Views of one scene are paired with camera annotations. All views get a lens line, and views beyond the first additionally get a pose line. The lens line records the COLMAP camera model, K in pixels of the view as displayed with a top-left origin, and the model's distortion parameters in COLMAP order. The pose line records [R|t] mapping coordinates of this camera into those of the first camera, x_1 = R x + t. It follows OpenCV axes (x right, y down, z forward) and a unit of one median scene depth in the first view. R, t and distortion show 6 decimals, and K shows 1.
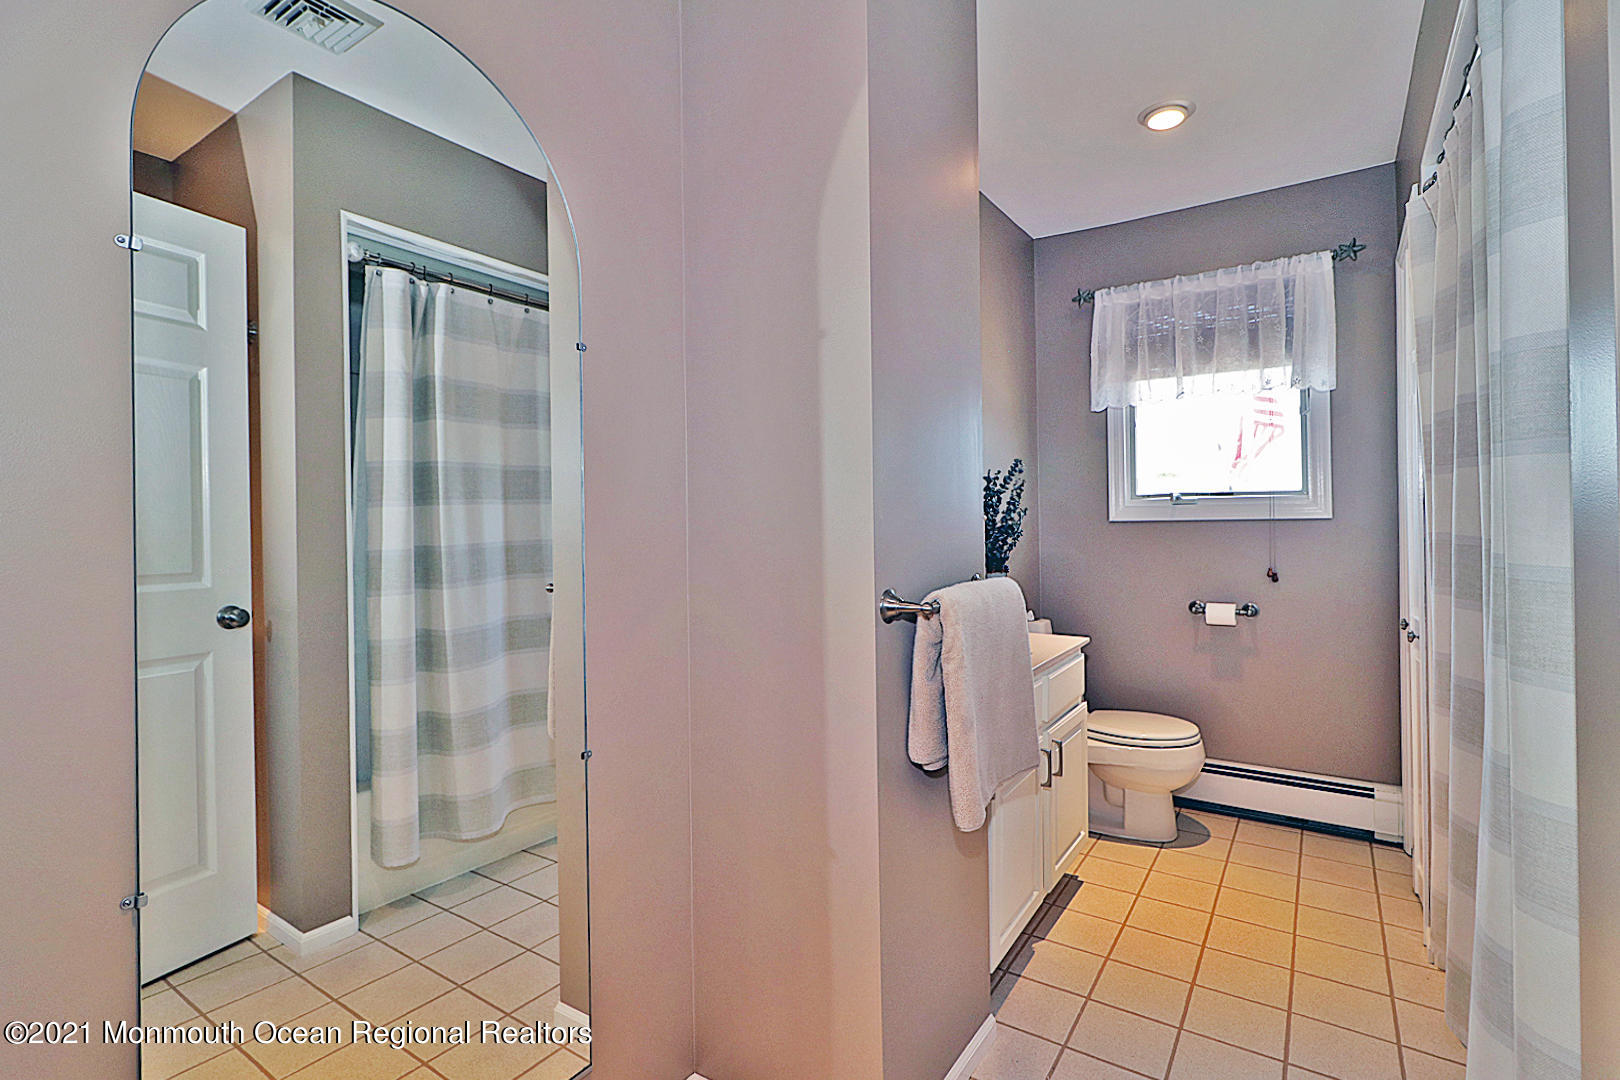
lens RADIAL K [[748.7, 0, 814.8], [0, 748.7, 525.3], [0, 0, 1]] dist [-0.008816, -0.001265]
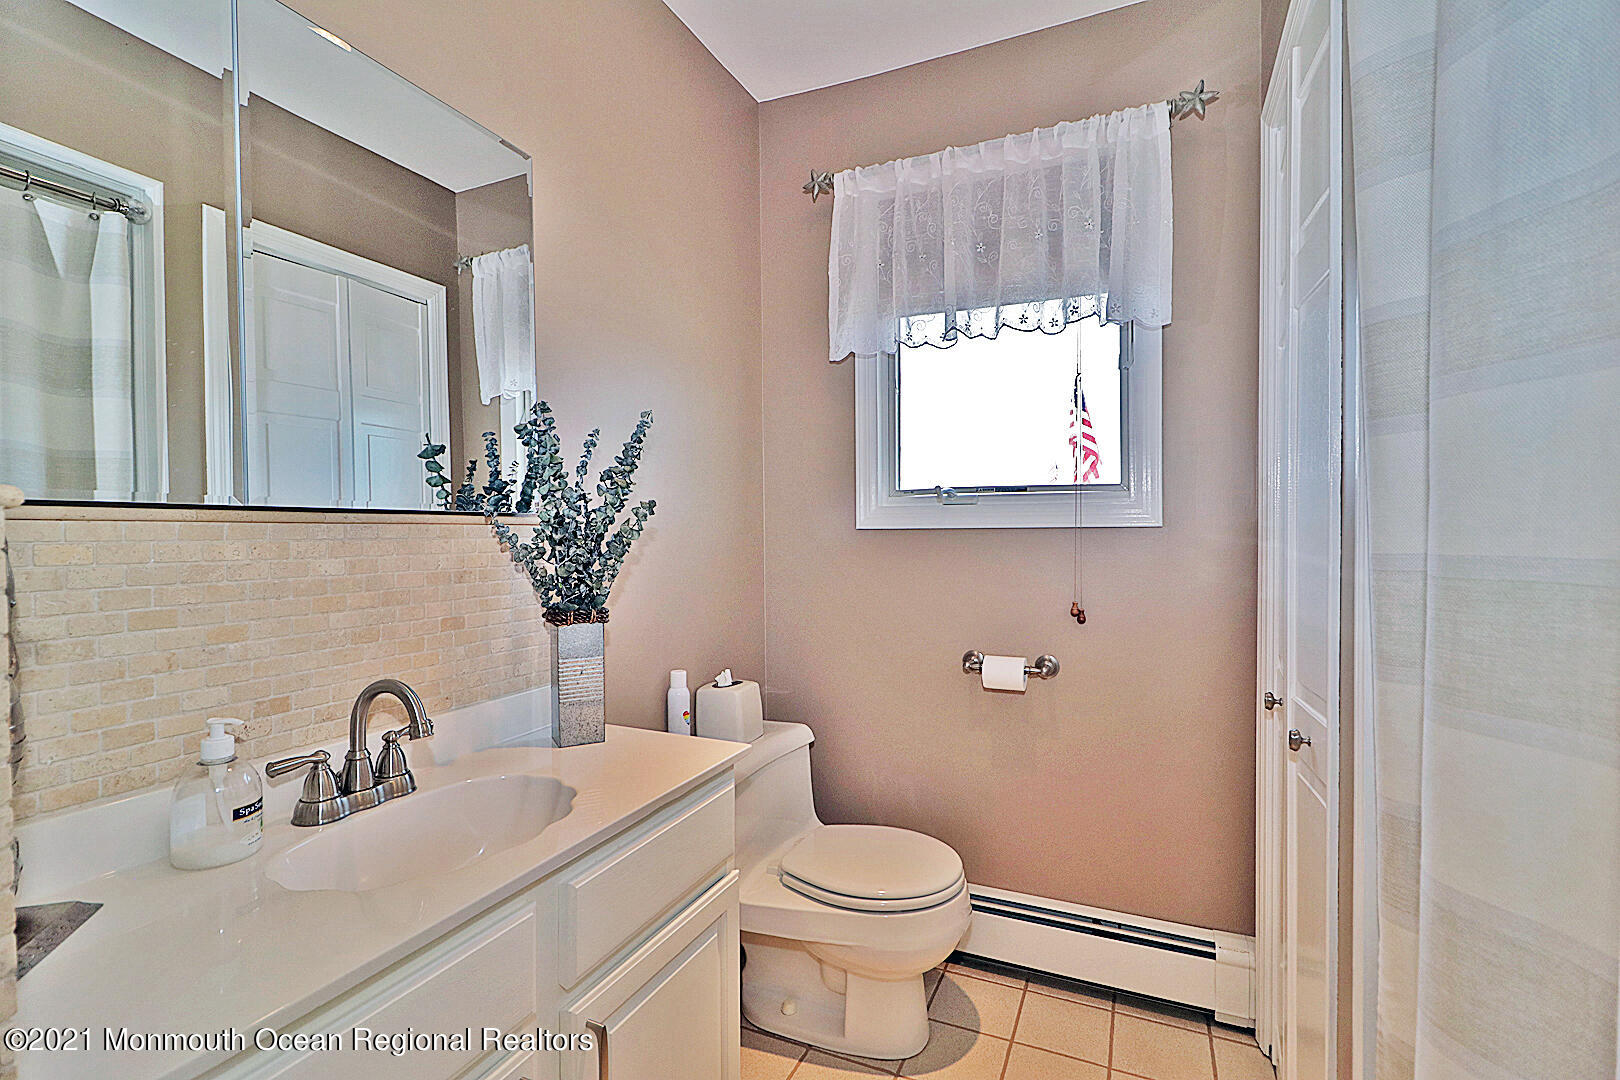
lens RADIAL K [[748.7, 0, 806.8], [0, 748.7, 547.5], [0, 0, 1]] dist [-0.008816, -0.001265]
pose [[0.986116, -0.001107, 0.166052, 0.267189], [-0.003244, 0.999659, 0.025929, -0.006813], [-0.166024, -0.026108, 0.985776, 0.390303]]
